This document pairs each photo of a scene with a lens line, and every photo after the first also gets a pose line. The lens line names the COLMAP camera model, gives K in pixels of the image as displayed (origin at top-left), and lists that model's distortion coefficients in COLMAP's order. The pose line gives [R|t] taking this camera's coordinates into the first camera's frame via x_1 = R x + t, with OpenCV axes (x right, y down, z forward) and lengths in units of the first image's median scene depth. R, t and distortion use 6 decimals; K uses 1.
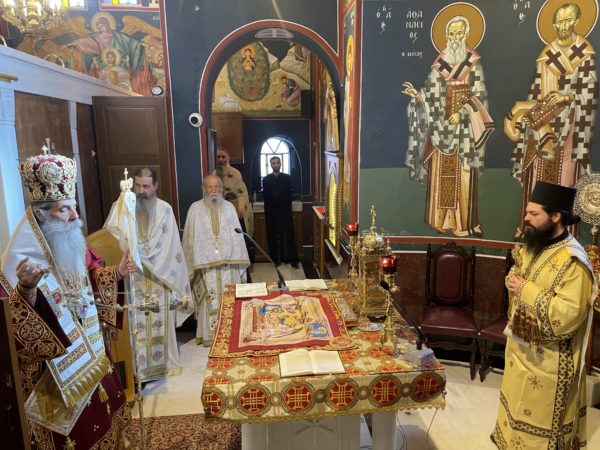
lens RADIAL K [[436.4, 0, 300.0], [0, 436.4, 225.0], [0, 0, 1]] dist [0.064747, -0.100857]
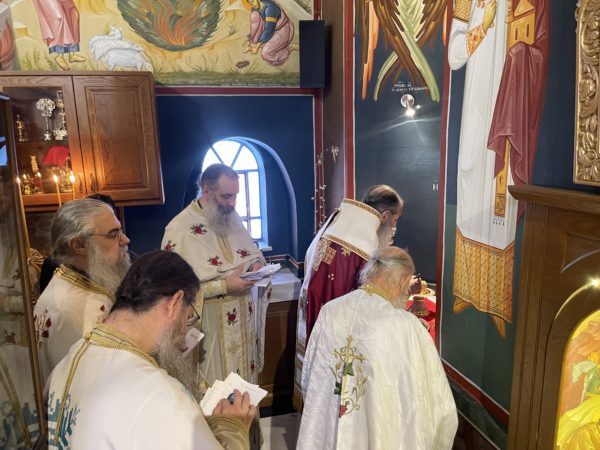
lens RADIAL K [[436.4, 0, 300.0], [0, 436.4, 225.0], [0, 0, 1]] dist [0.064747, -0.100857]
pose [[0.985374, -0.047619, 0.163616, -0.071200], [0.049948, 0.998700, -0.010148, -0.107324], [-0.162920, 0.018172, 0.986472, 0.572445]]
